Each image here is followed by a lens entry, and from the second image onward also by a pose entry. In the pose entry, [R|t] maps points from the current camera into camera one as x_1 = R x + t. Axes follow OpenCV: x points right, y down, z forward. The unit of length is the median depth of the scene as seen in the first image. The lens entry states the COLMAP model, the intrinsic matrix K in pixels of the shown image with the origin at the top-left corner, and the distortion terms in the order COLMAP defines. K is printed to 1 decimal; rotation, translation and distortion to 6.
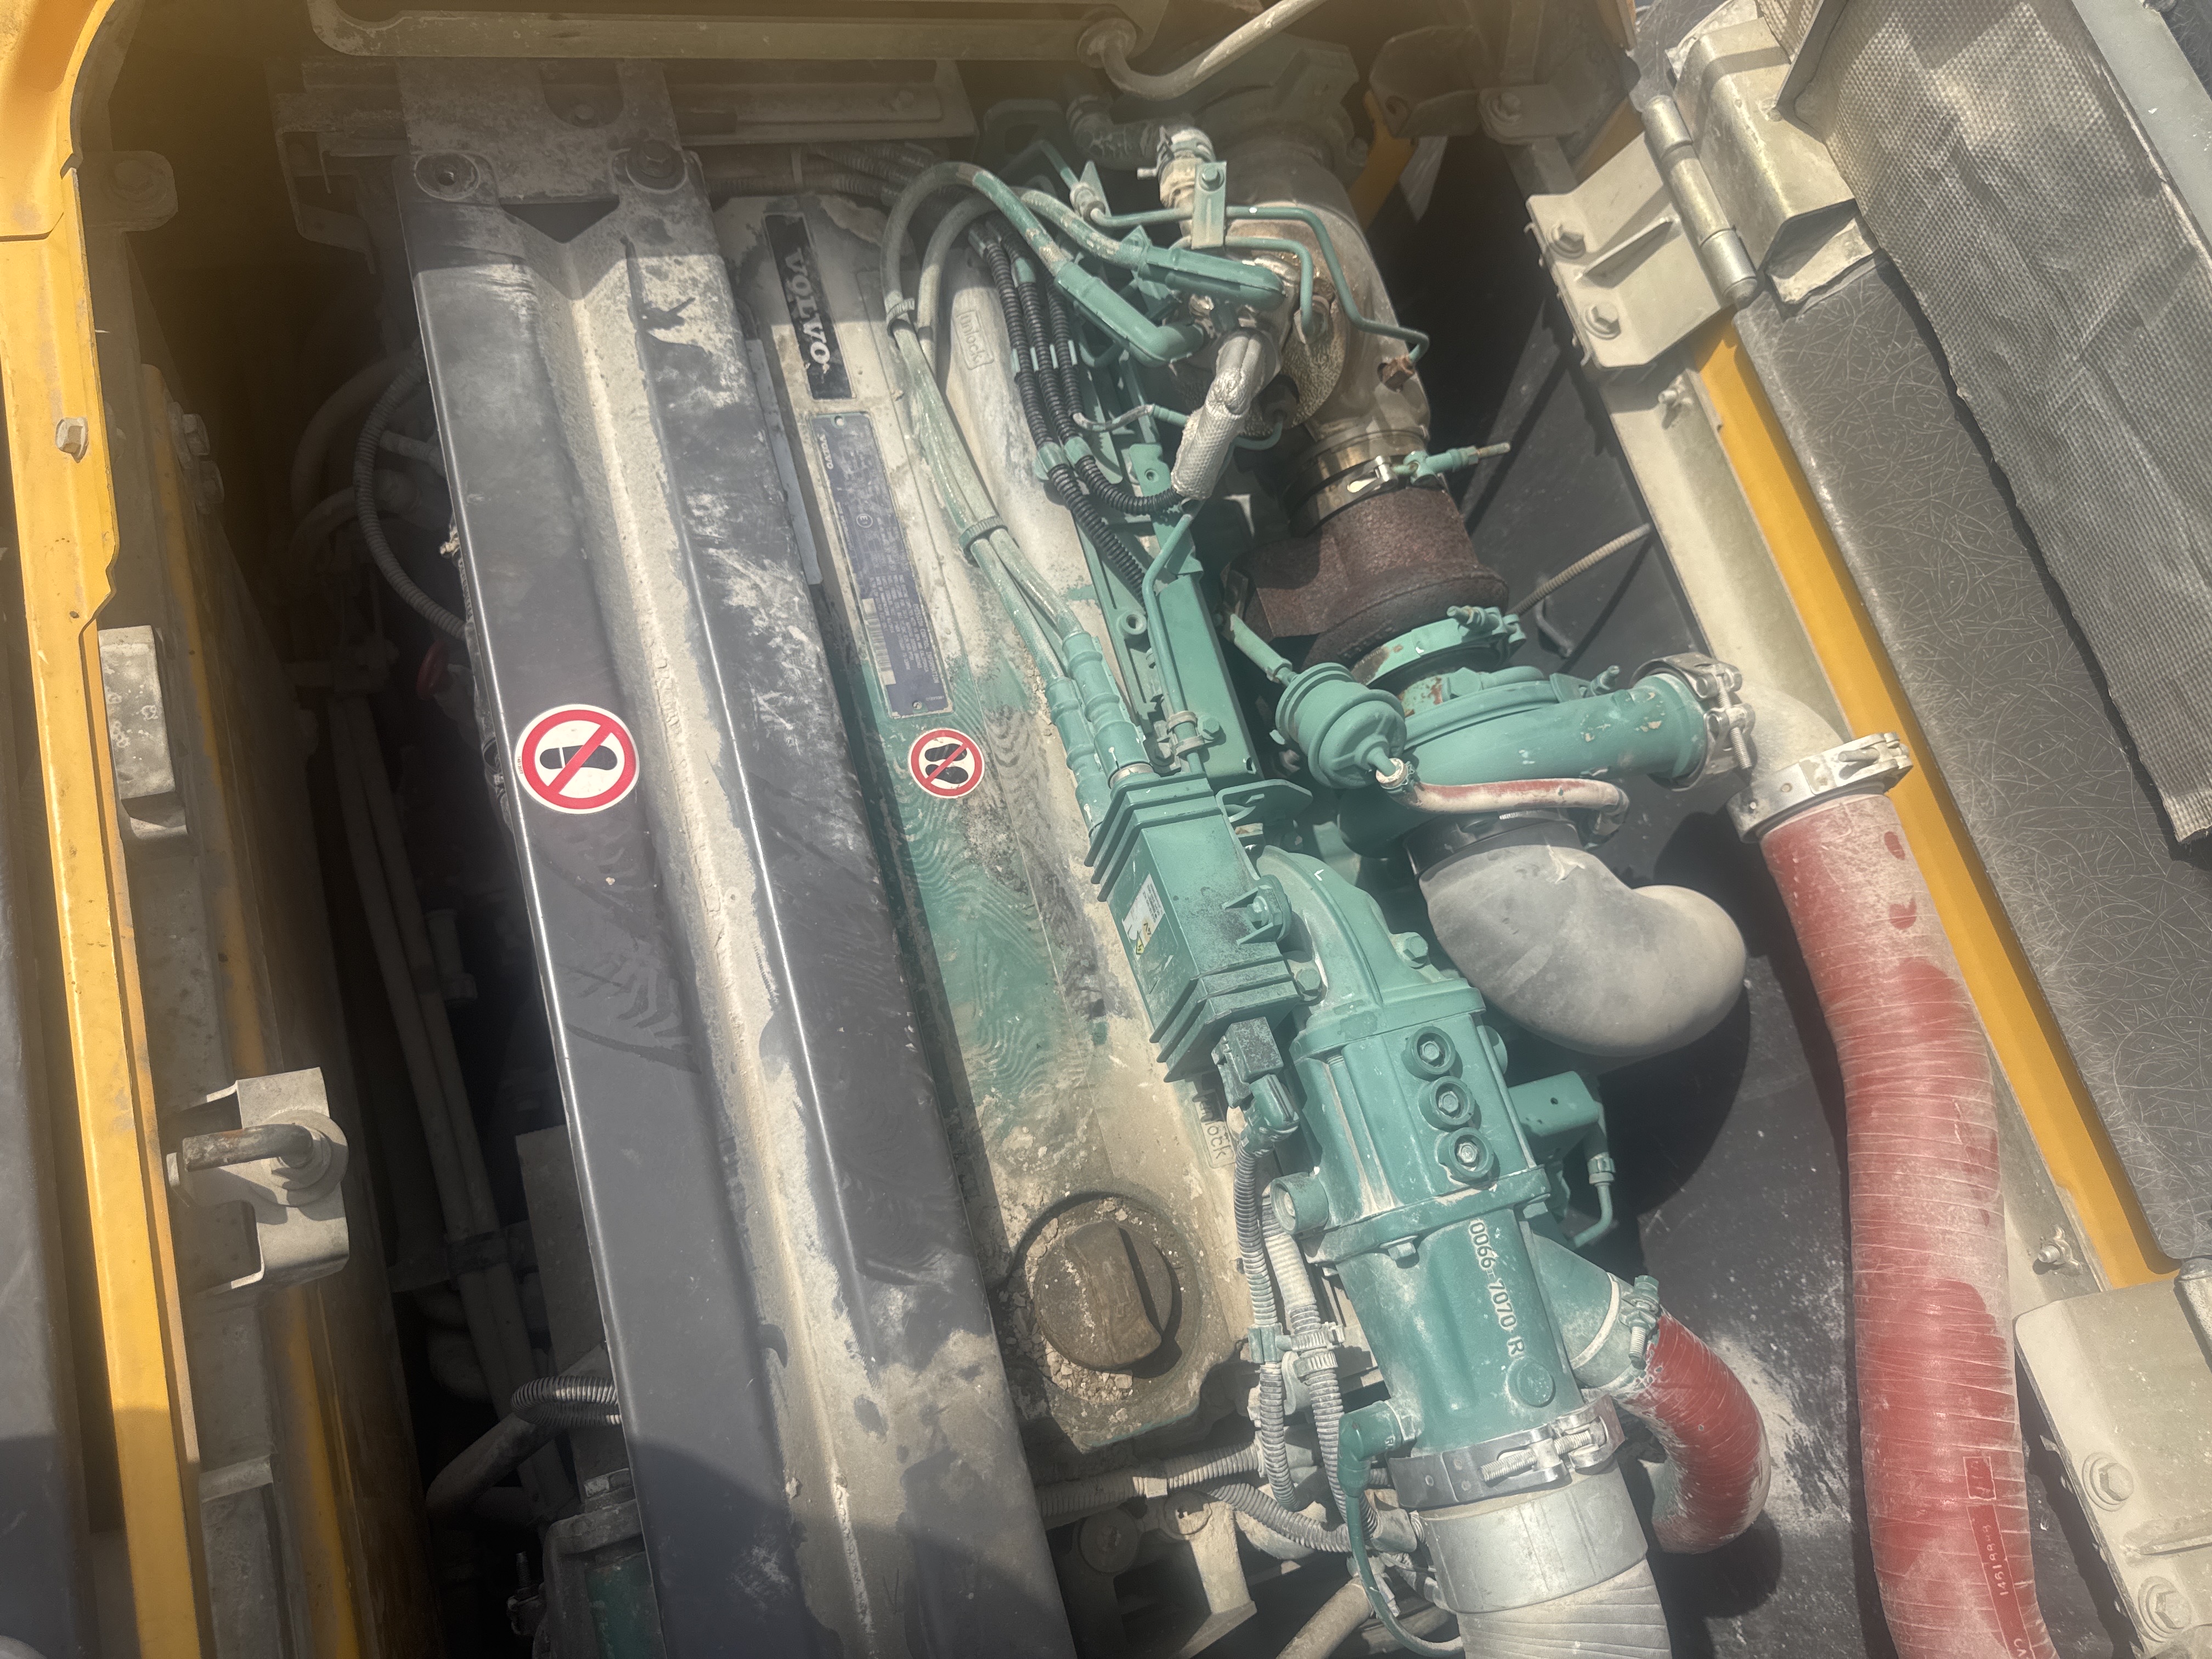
lens RADIAL K [[1605.7, 0, 1089.9], [0, 1605.7, 818.1], [0, 0, 1]] dist [0.096251, -0.207874]
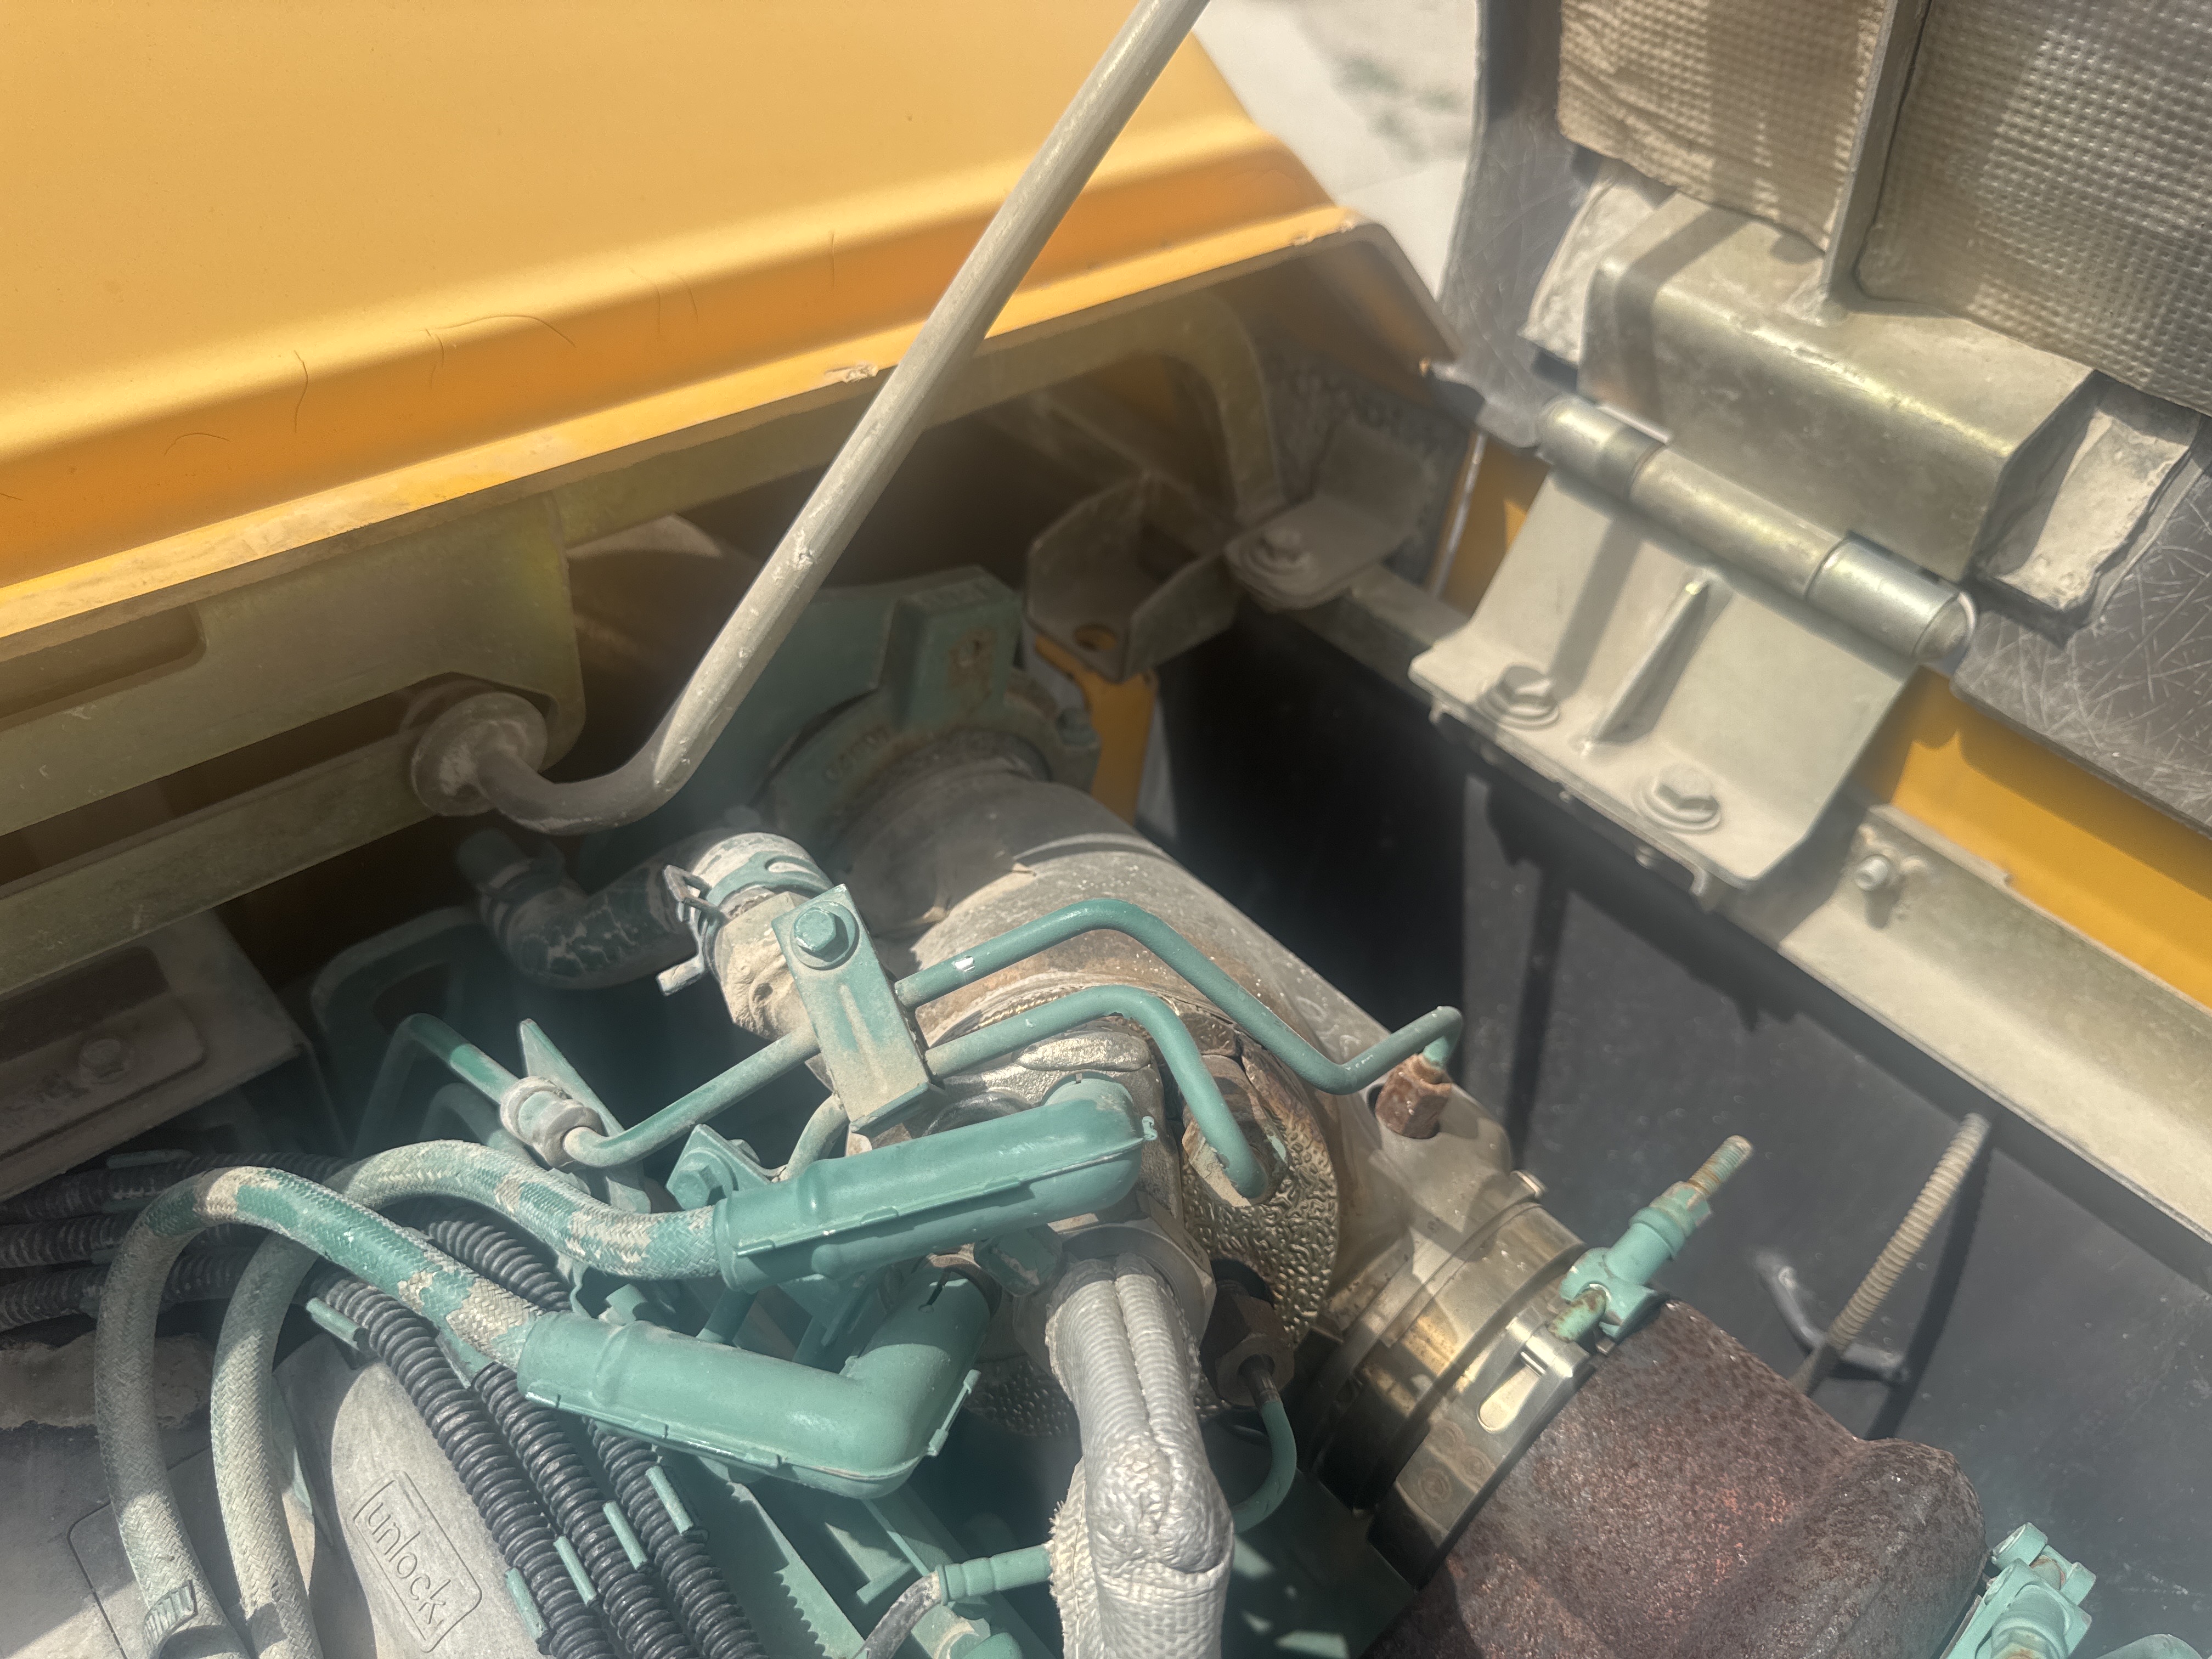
lens RADIAL K [[1644.2, 0, 1106.0], [0, 1644.2, 829.5], [0, 0, 1]] dist [0.075090, -0.152410]
pose [[0.884995, -0.422313, 0.196048, 0.065514], [0.464156, 0.833363, -0.300110, -0.261675], [-0.036639, 0.356593, 0.933541, 0.613158]]
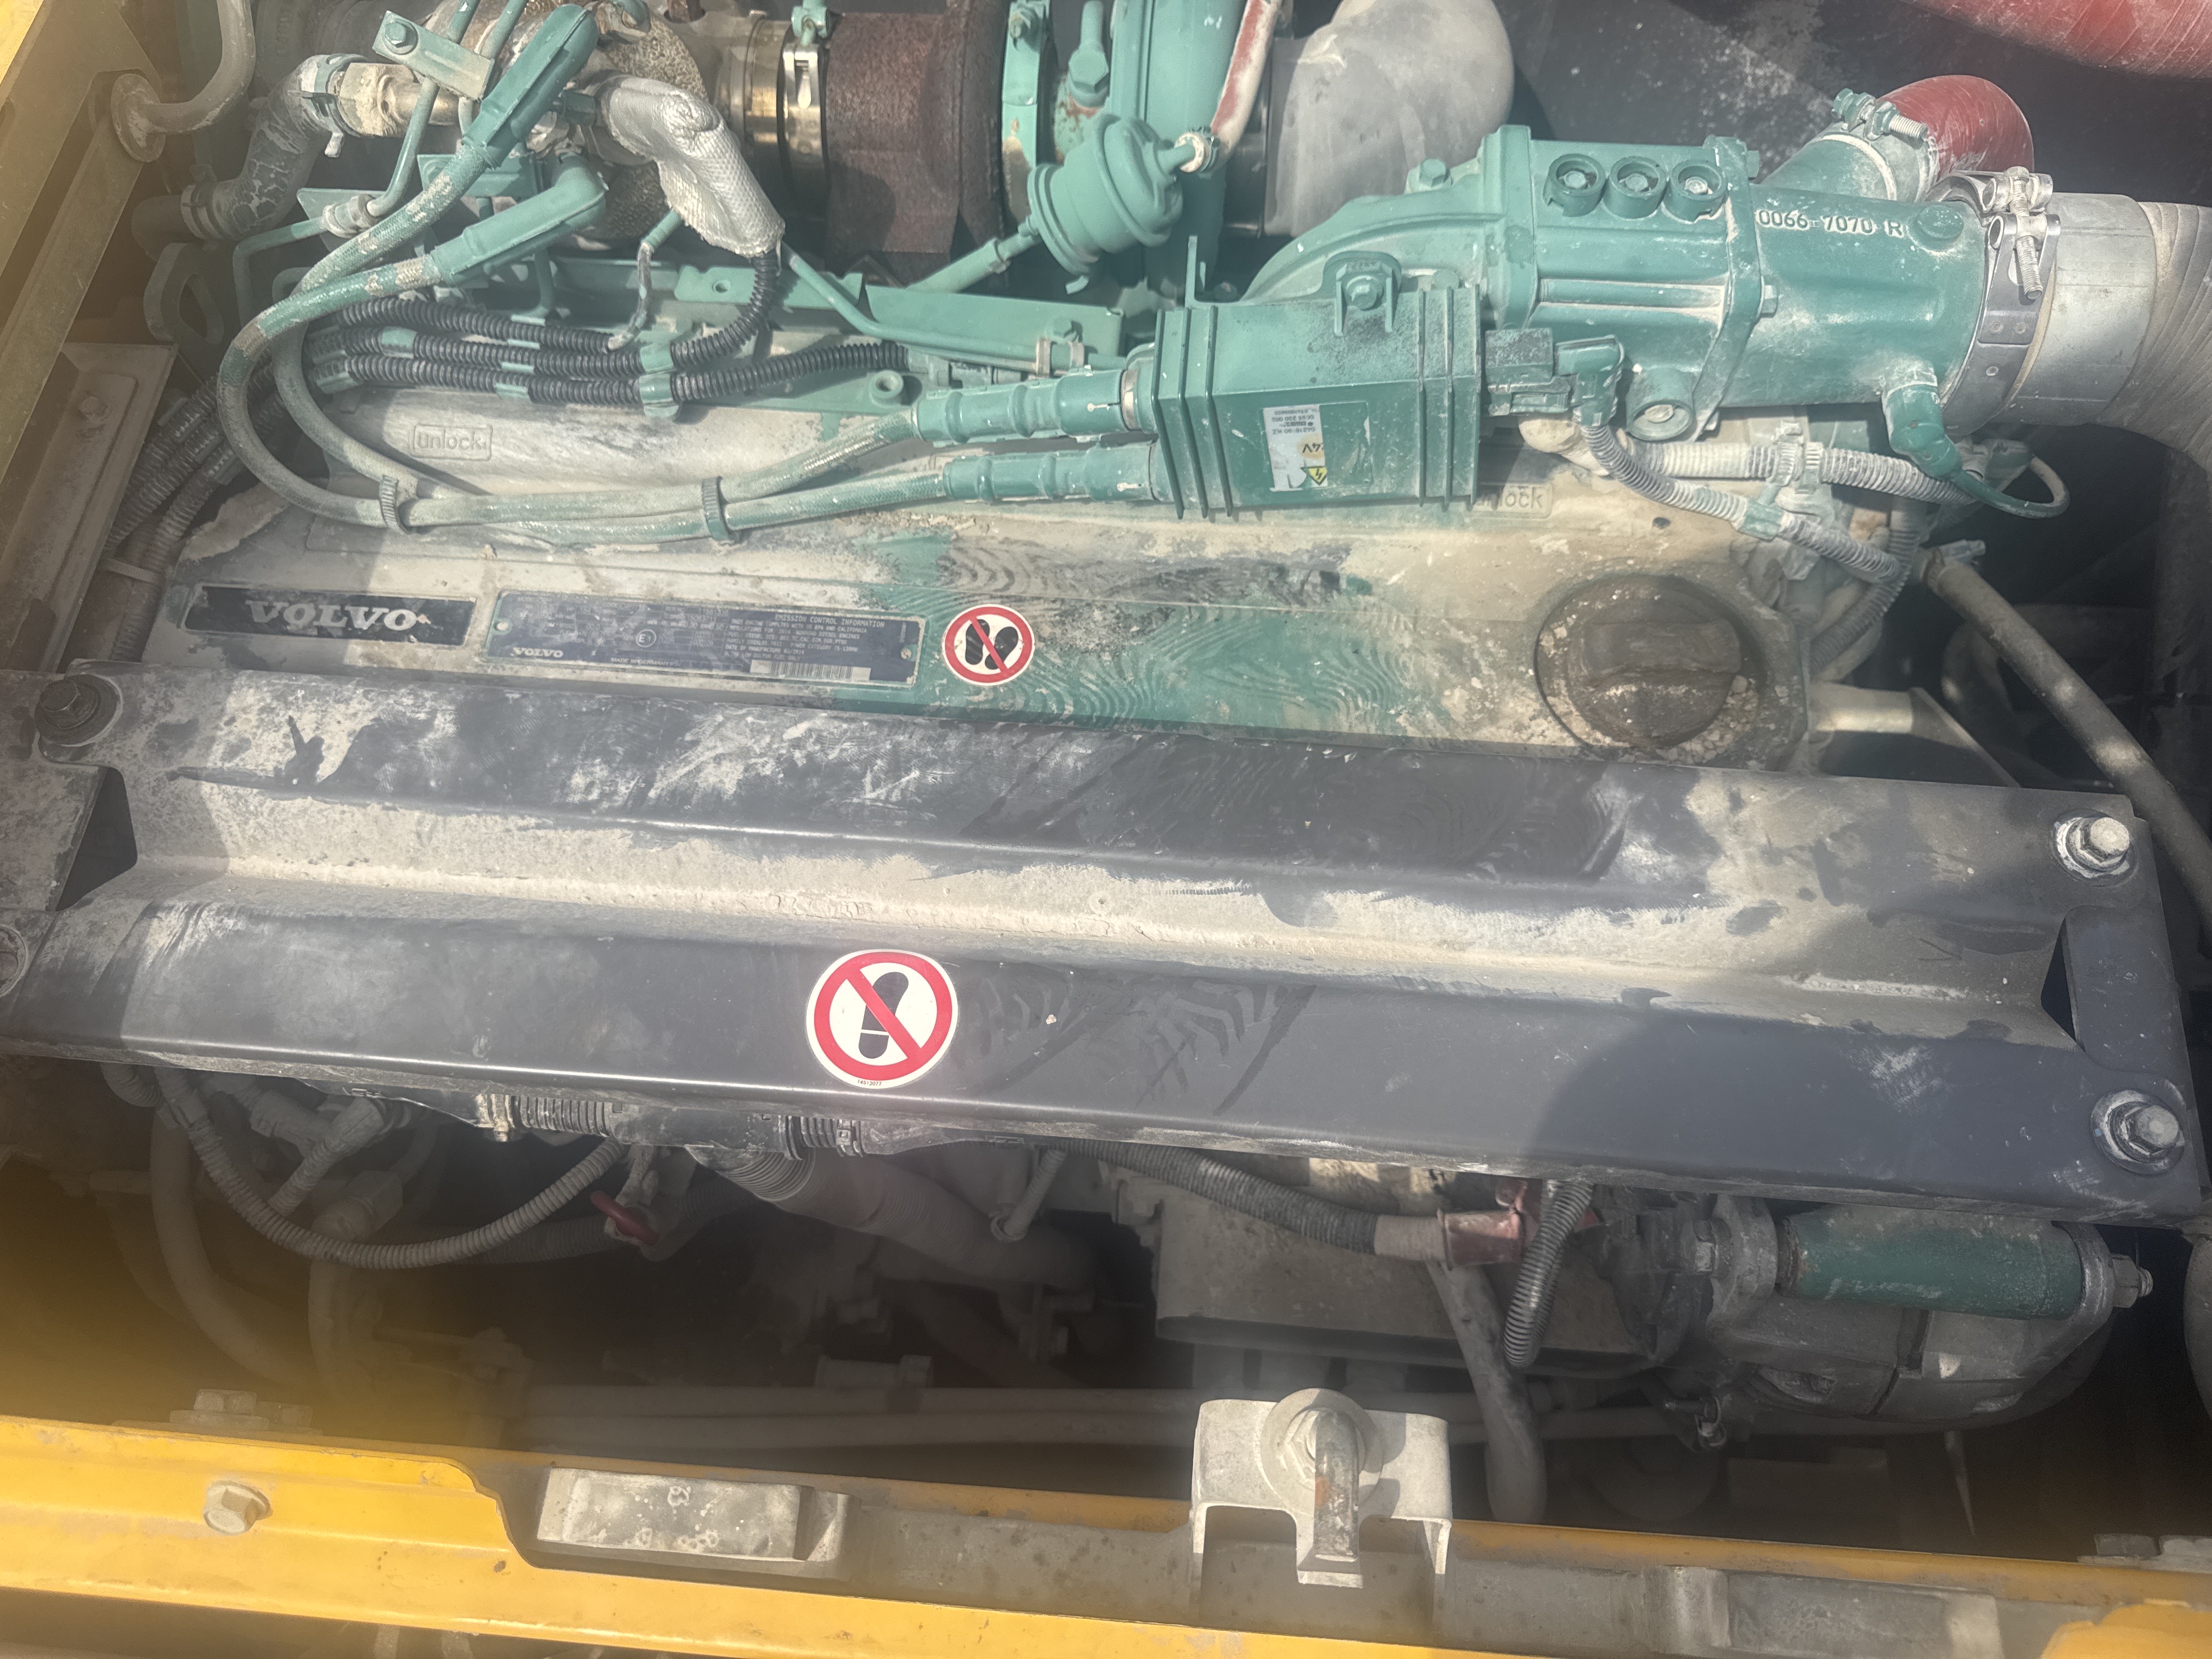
lens RADIAL K [[1644.2, 0, 1106.0], [0, 1644.2, 829.5], [0, 0, 1]] dist [0.075090, -0.152410]
pose [[0.343534, -0.932337, 0.112837, -0.238195], [0.909660, 0.360208, 0.206805, -0.113146], [-0.233457, 0.031599, 0.971854, 0.166114]]
